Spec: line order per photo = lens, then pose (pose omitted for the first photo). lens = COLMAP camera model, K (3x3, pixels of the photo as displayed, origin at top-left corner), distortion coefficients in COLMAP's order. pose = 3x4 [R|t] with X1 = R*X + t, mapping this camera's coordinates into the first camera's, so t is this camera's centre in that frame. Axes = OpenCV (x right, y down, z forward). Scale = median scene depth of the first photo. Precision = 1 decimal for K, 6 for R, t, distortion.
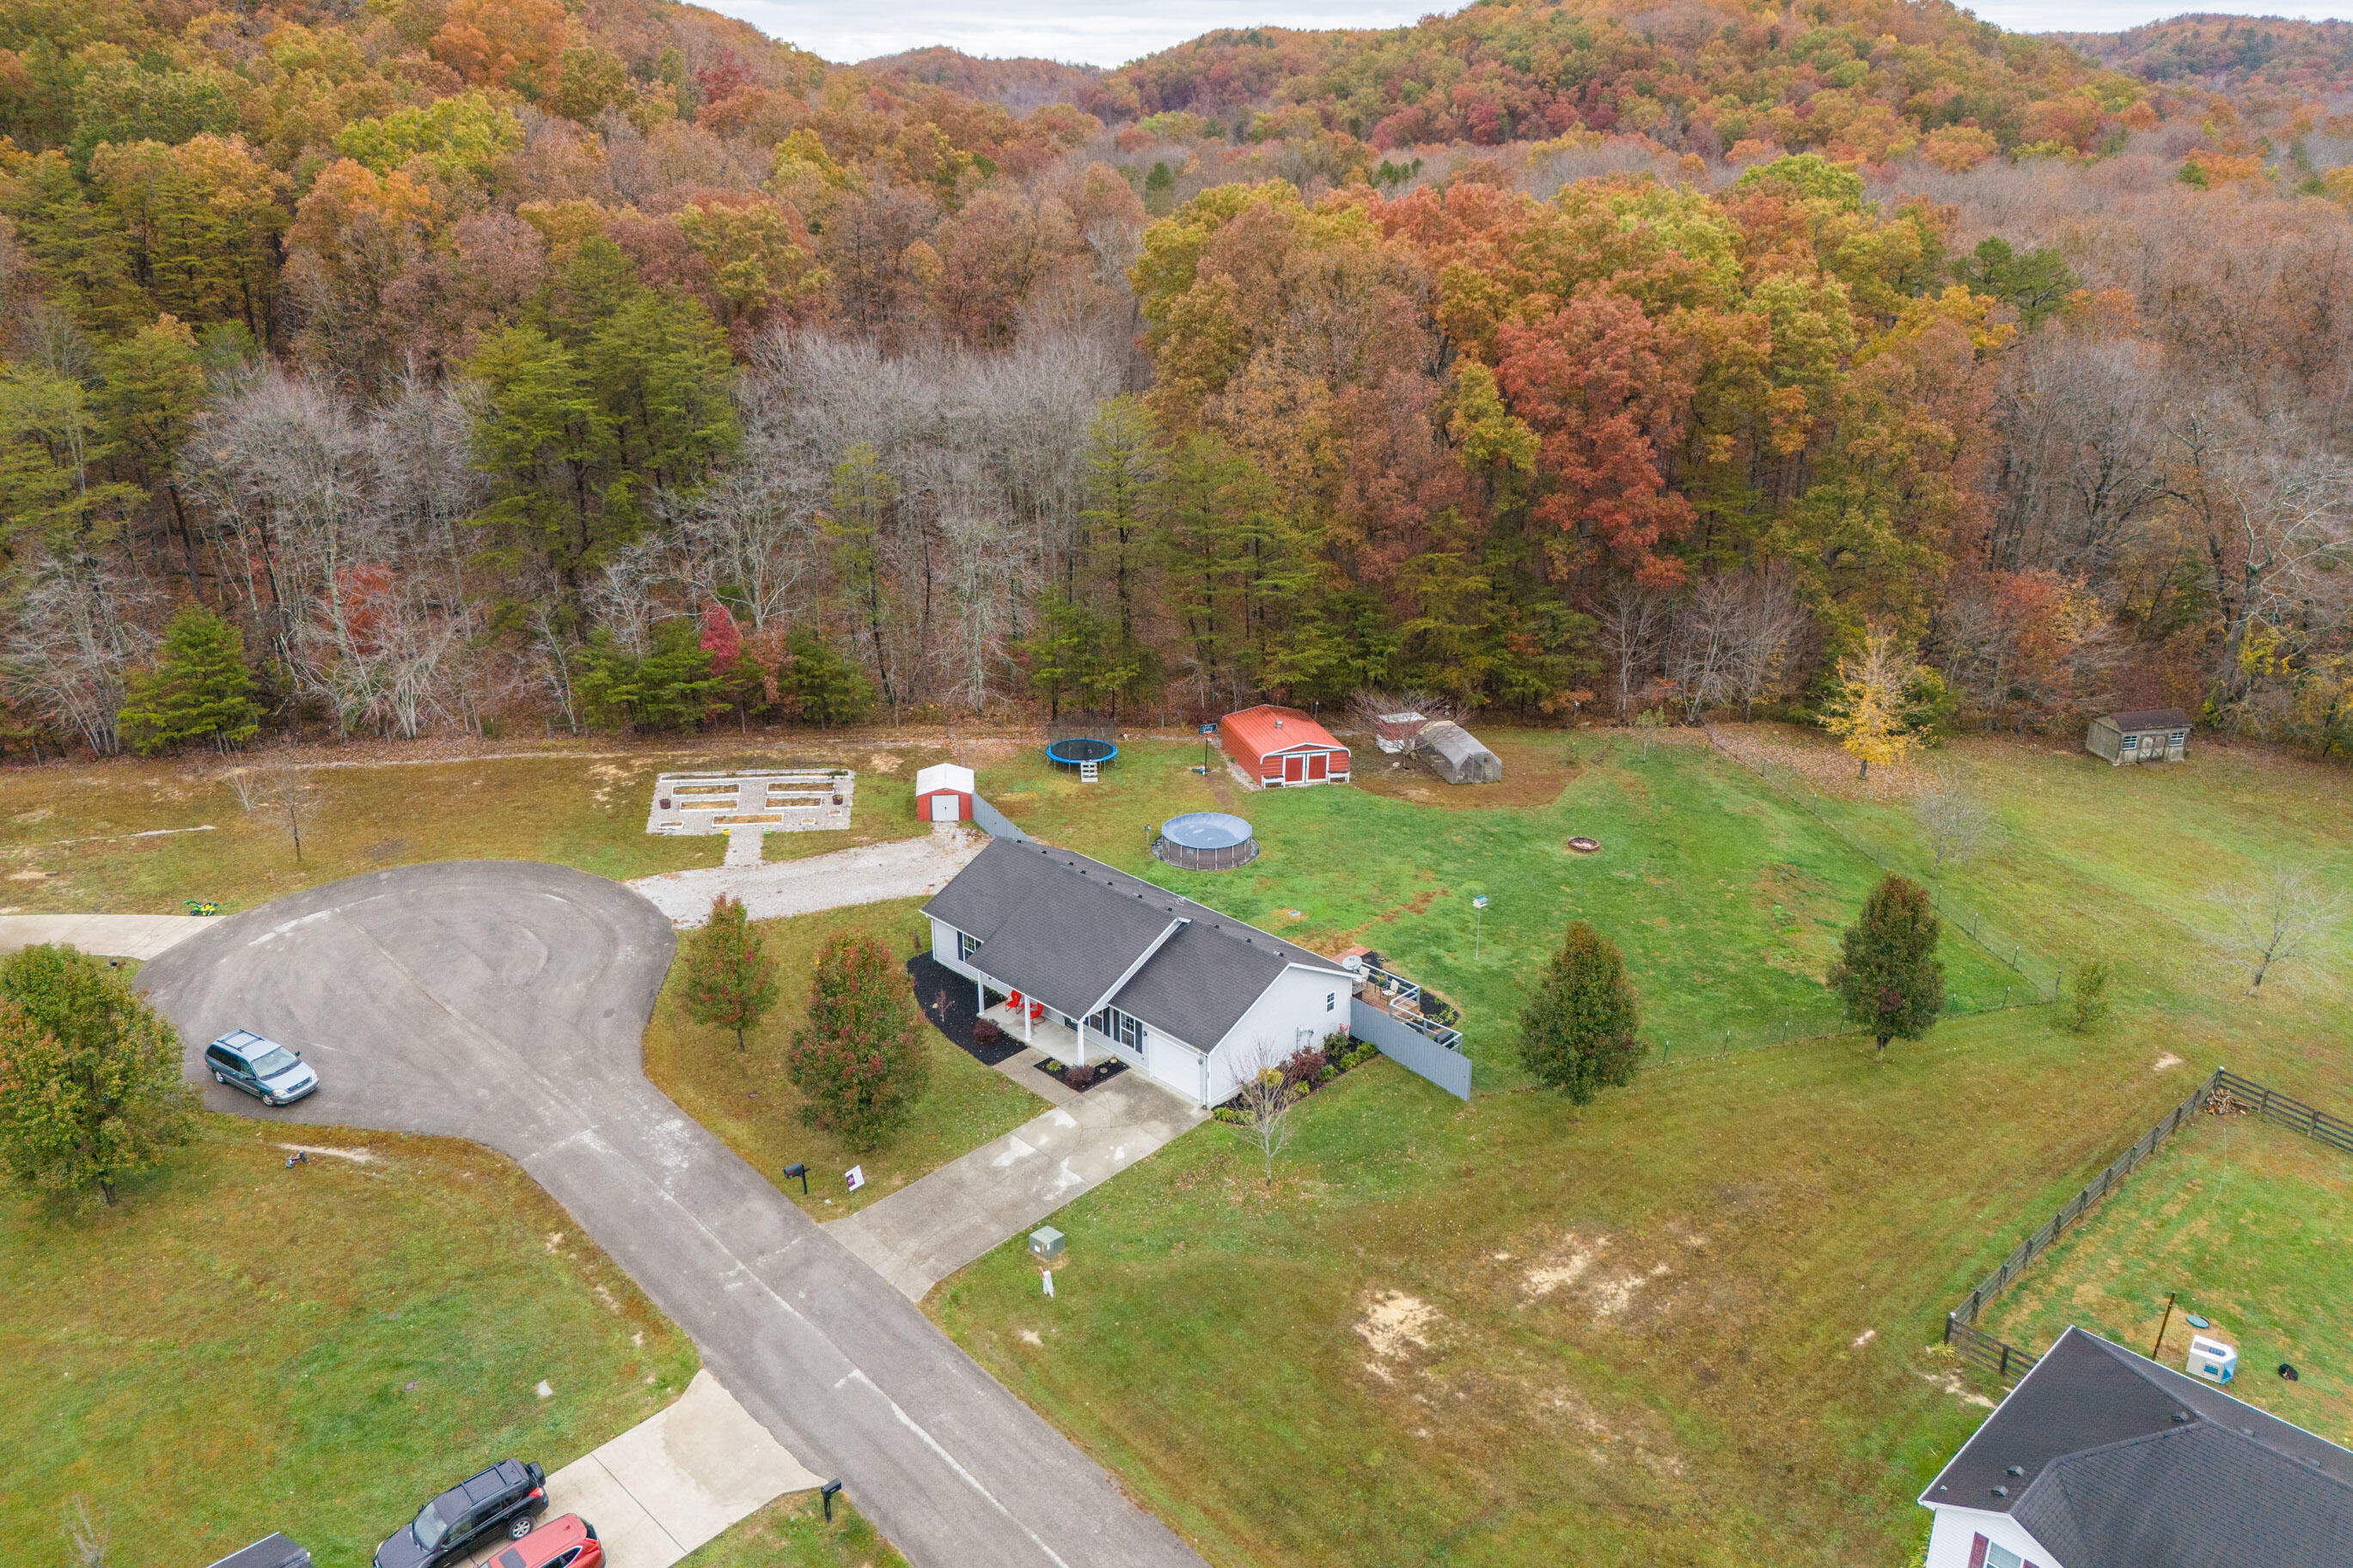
lens RADIAL K [[1727.0, 0, 1172.1], [0, 1727.0, 785.0], [0, 0, 1]] dist [0.060713, -0.047116]
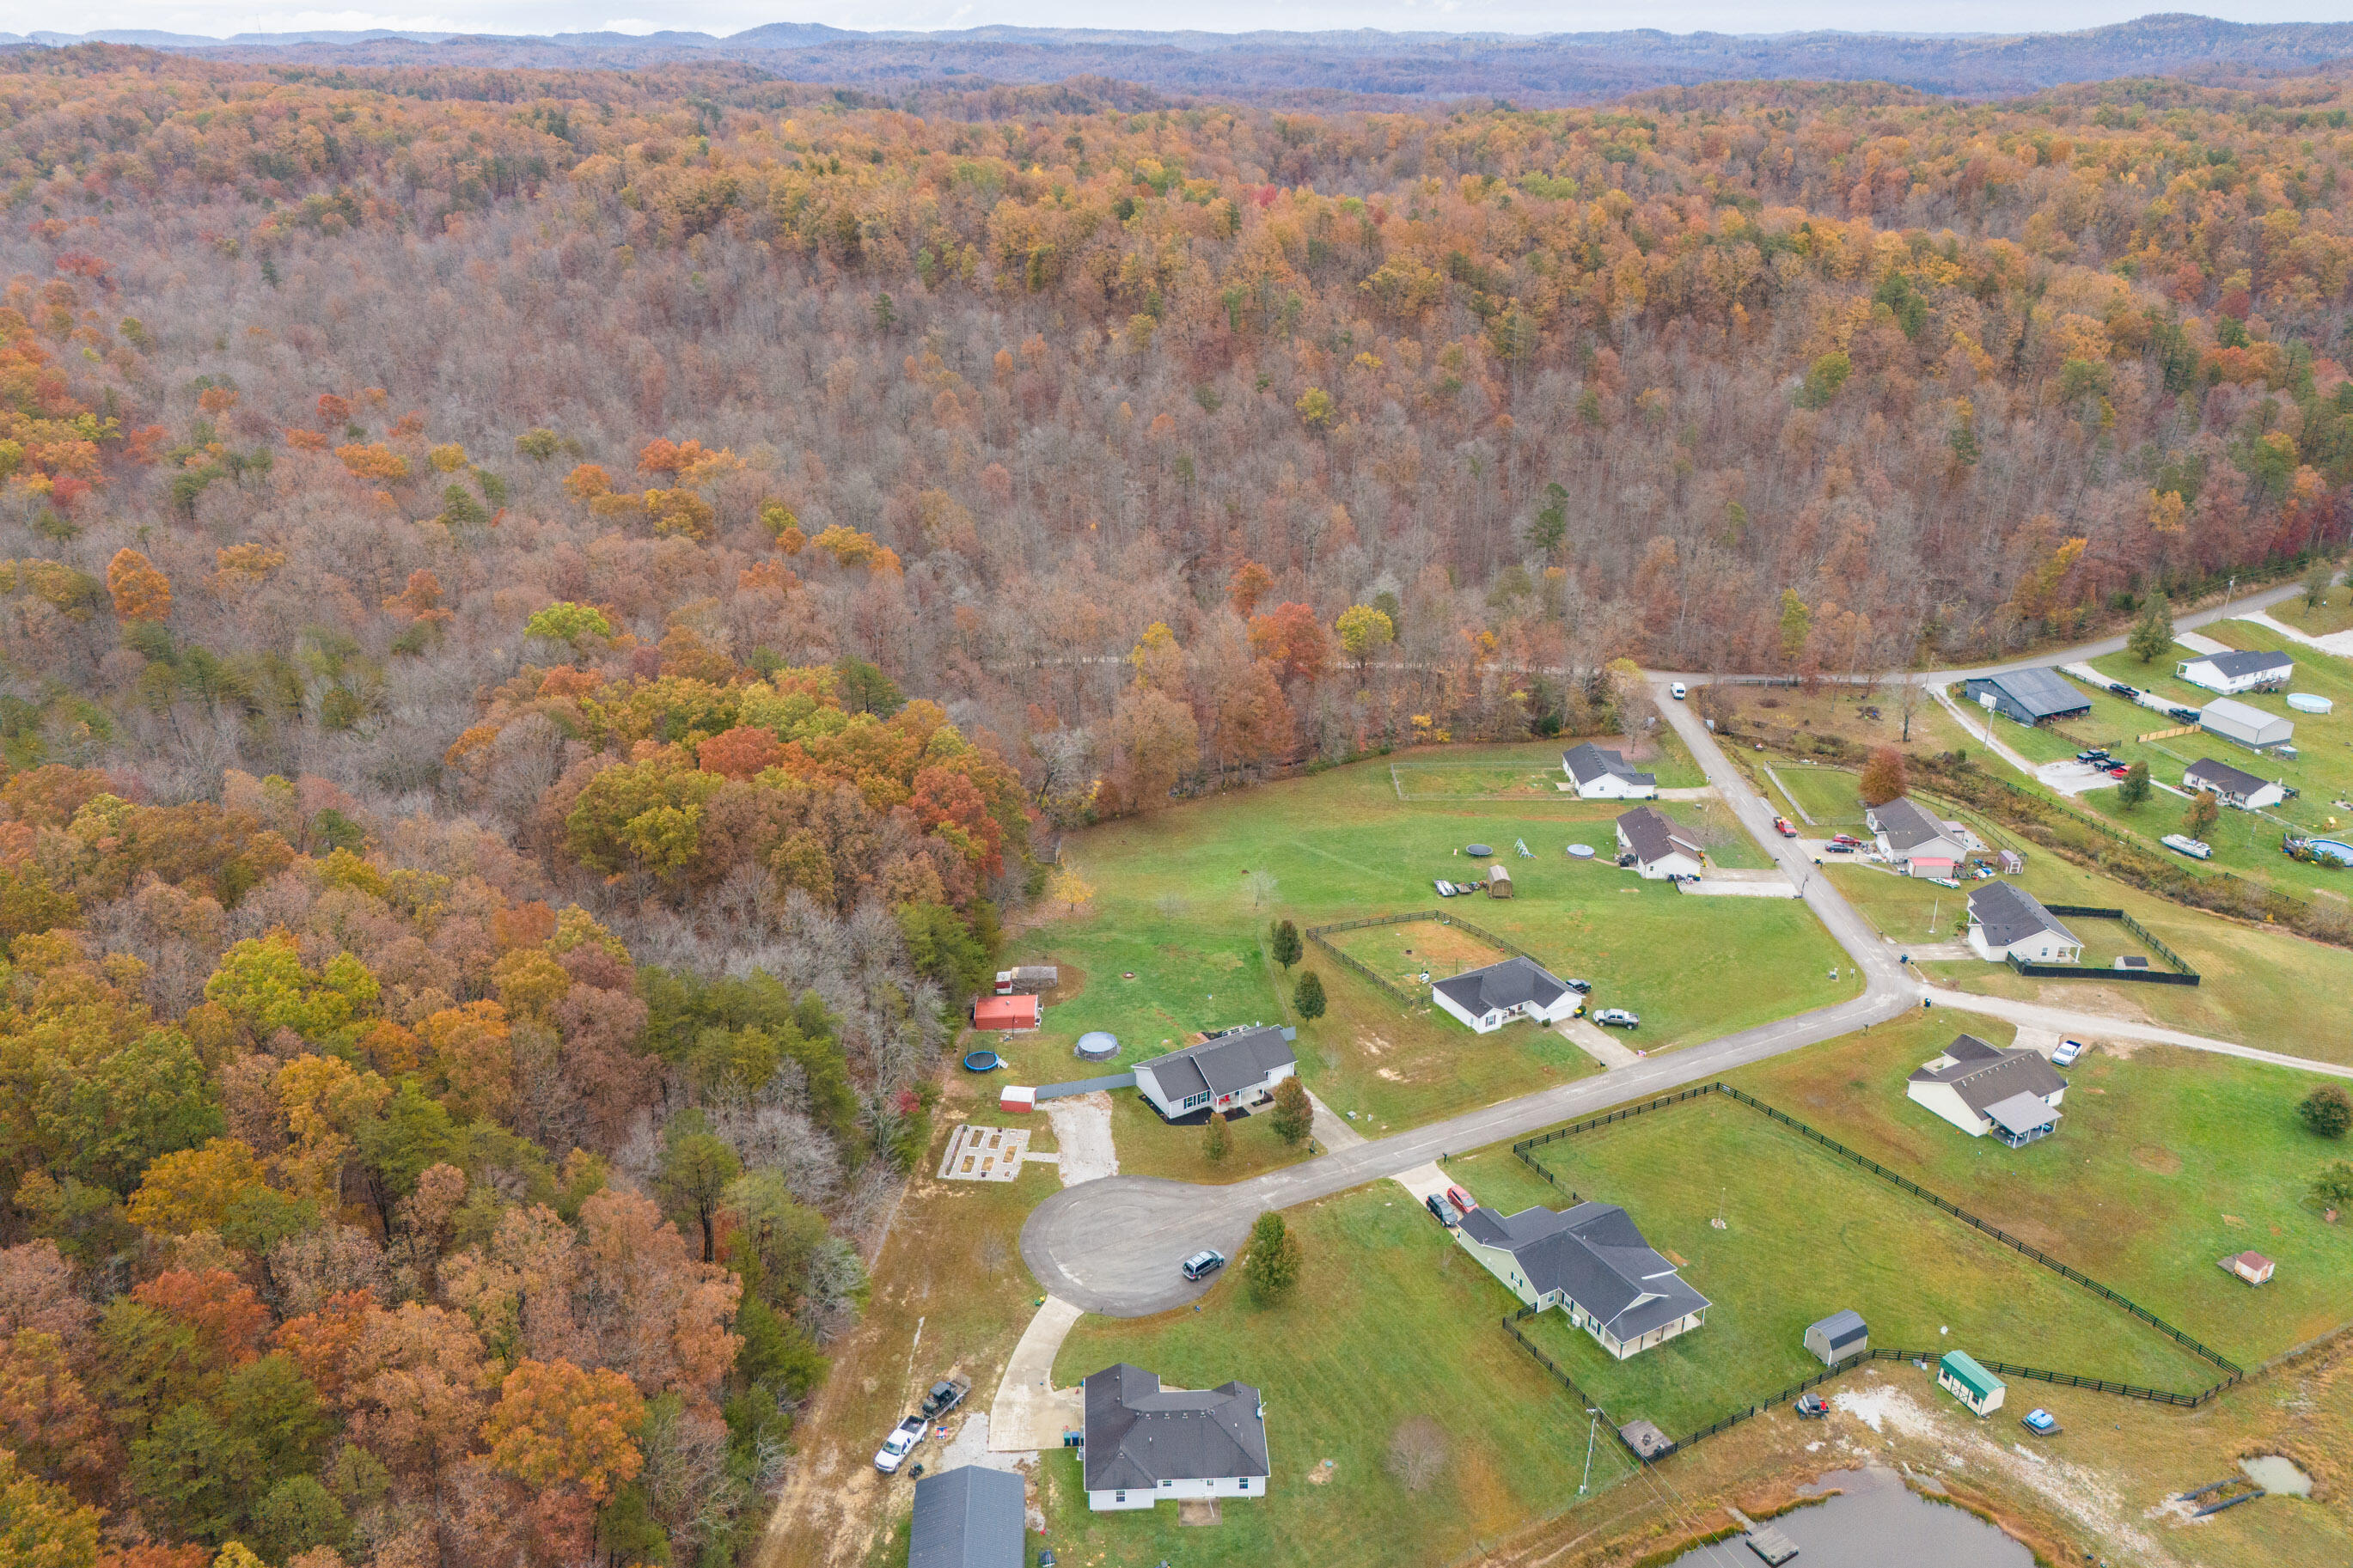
lens RADIAL K [[1727.0, 0, 1170.2], [0, 1727.0, 769.1], [0, 0, 1]] dist [0.060713, -0.047116]
pose [[0.249353, -0.366602, 0.896340, -2.386811], [0.351350, 0.896758, 0.269031, -1.122359], [-0.902428, 0.247846, 0.352415, -0.048885]]
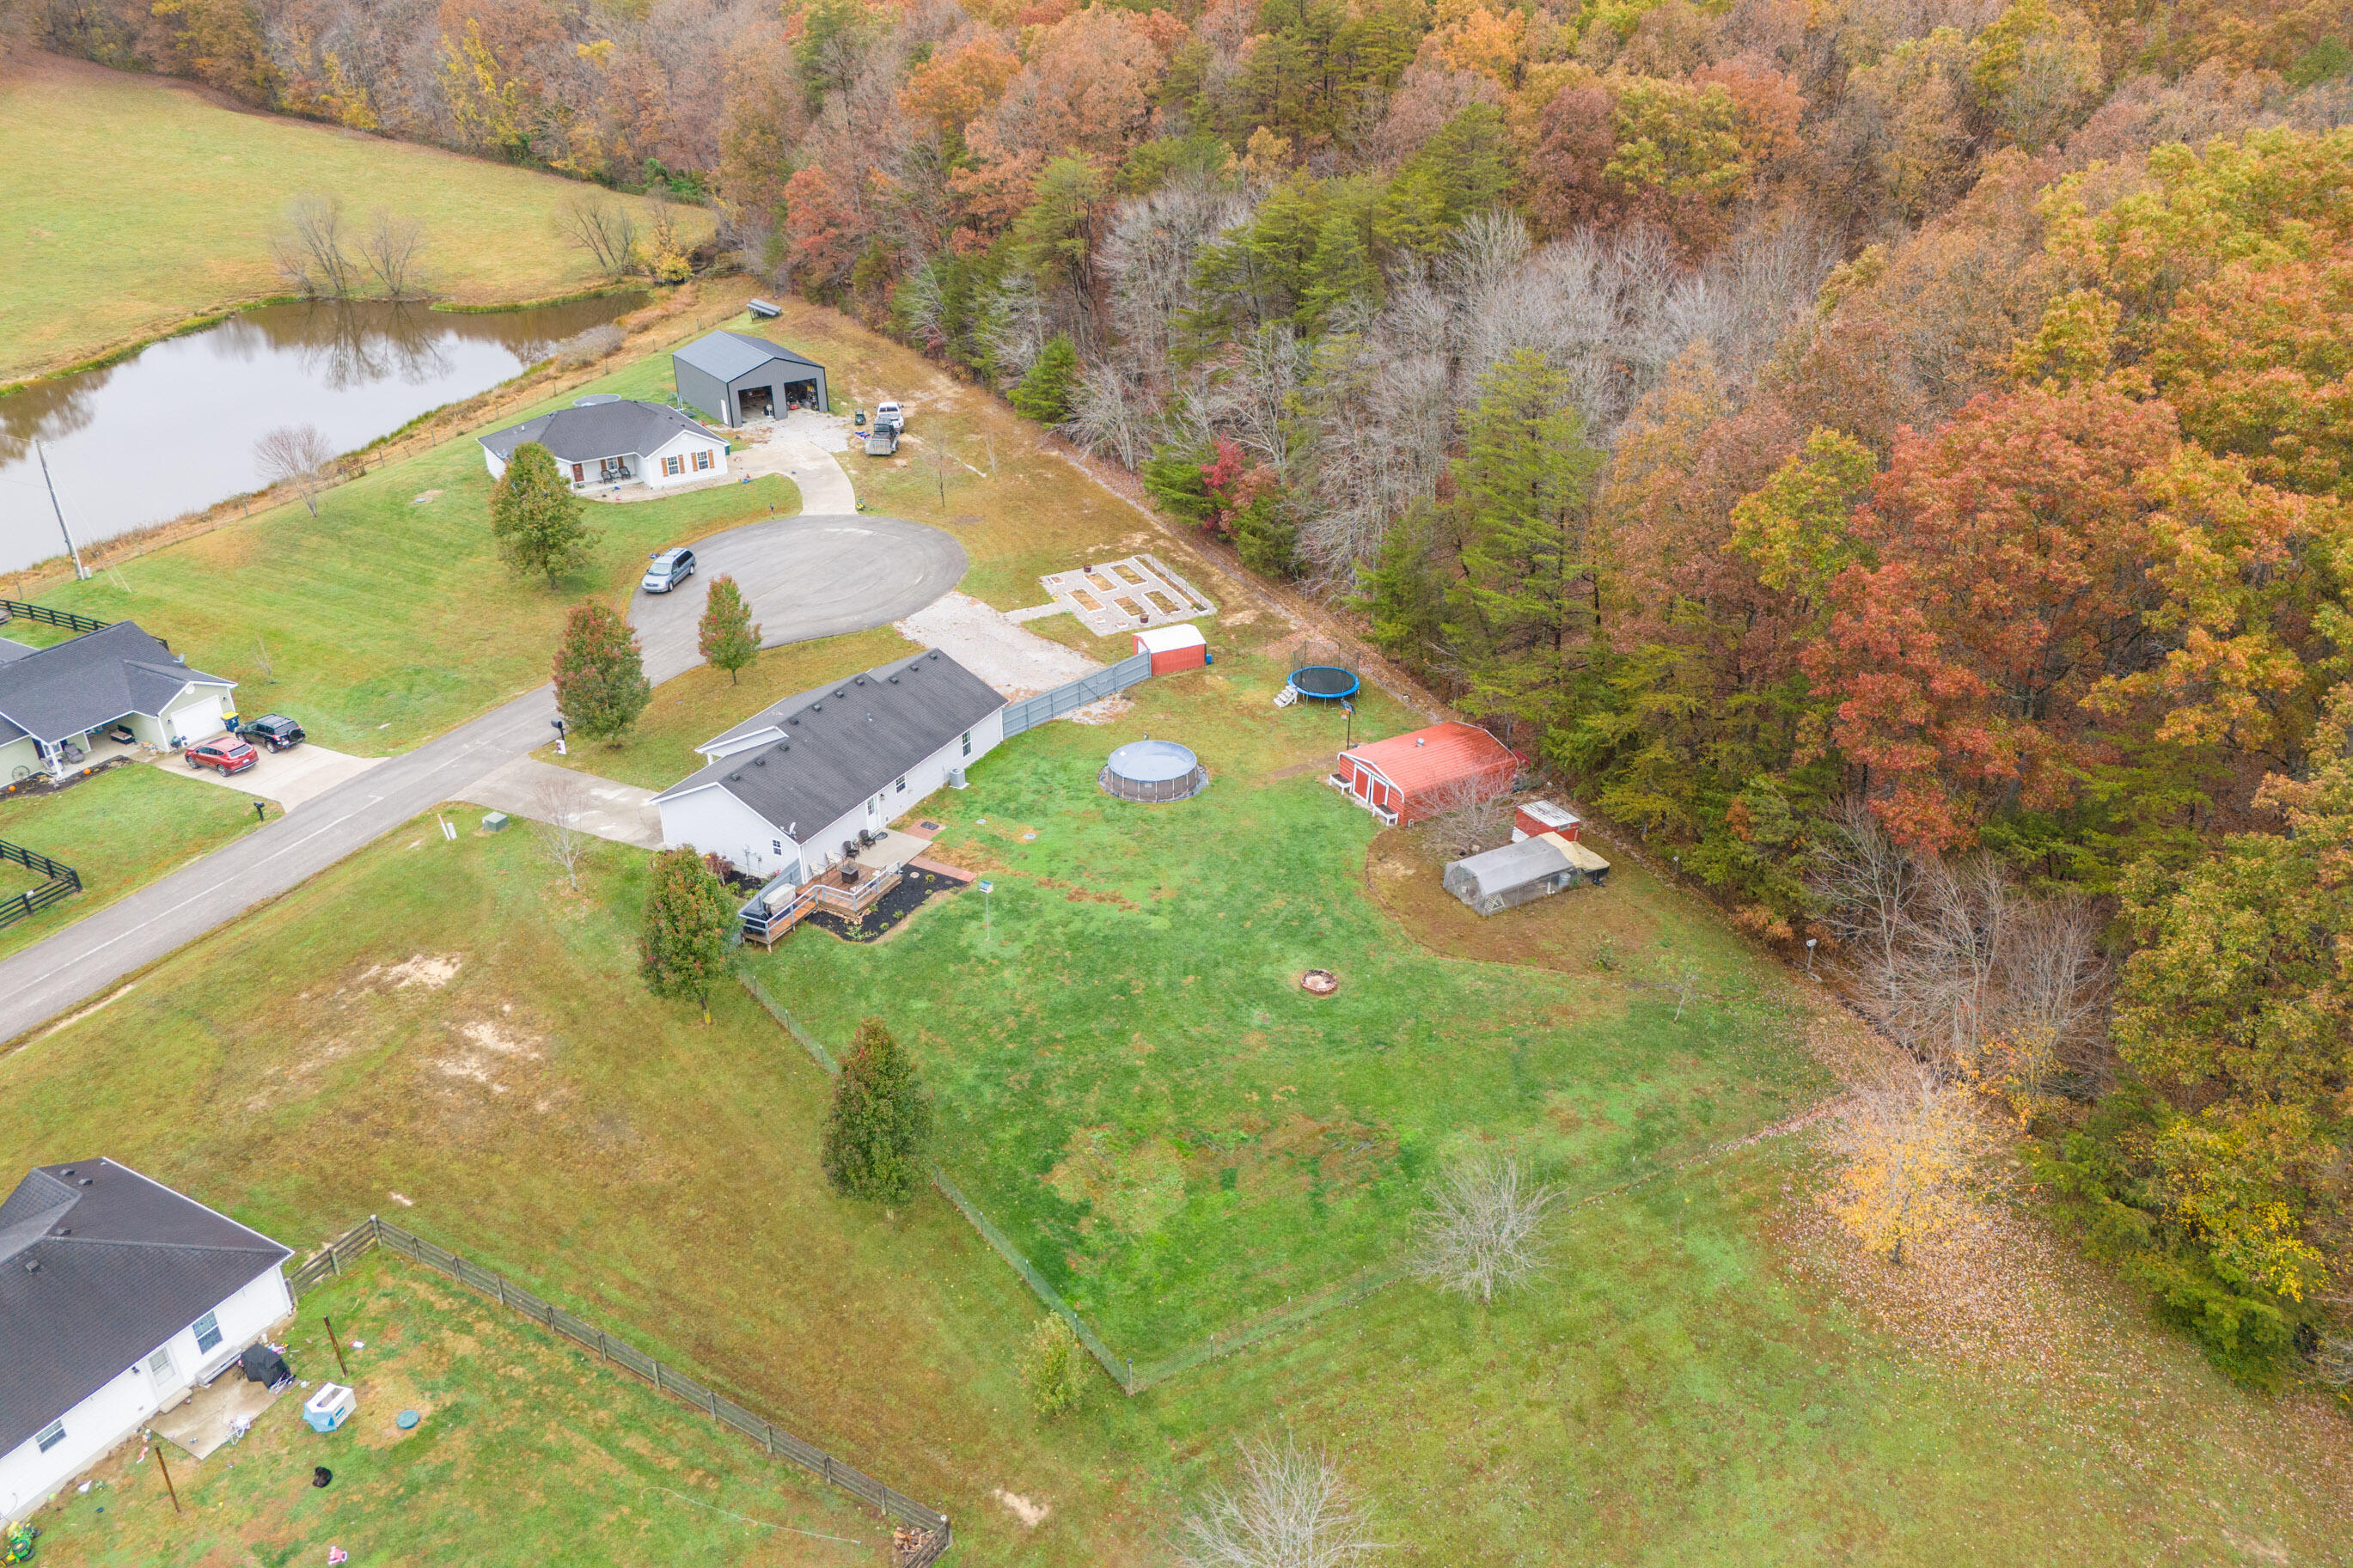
lens RADIAL K [[1727.0, 0, 1175.0], [0, 1727.0, 777.8], [0, 0, 1]] dist [0.060713, -0.047116]
pose [[0.306625, 0.445226, -0.841282, 1.073021], [-0.346873, 0.875344, 0.336826, -0.378981], [0.886375, 0.188539, 0.422839, 0.697712]]
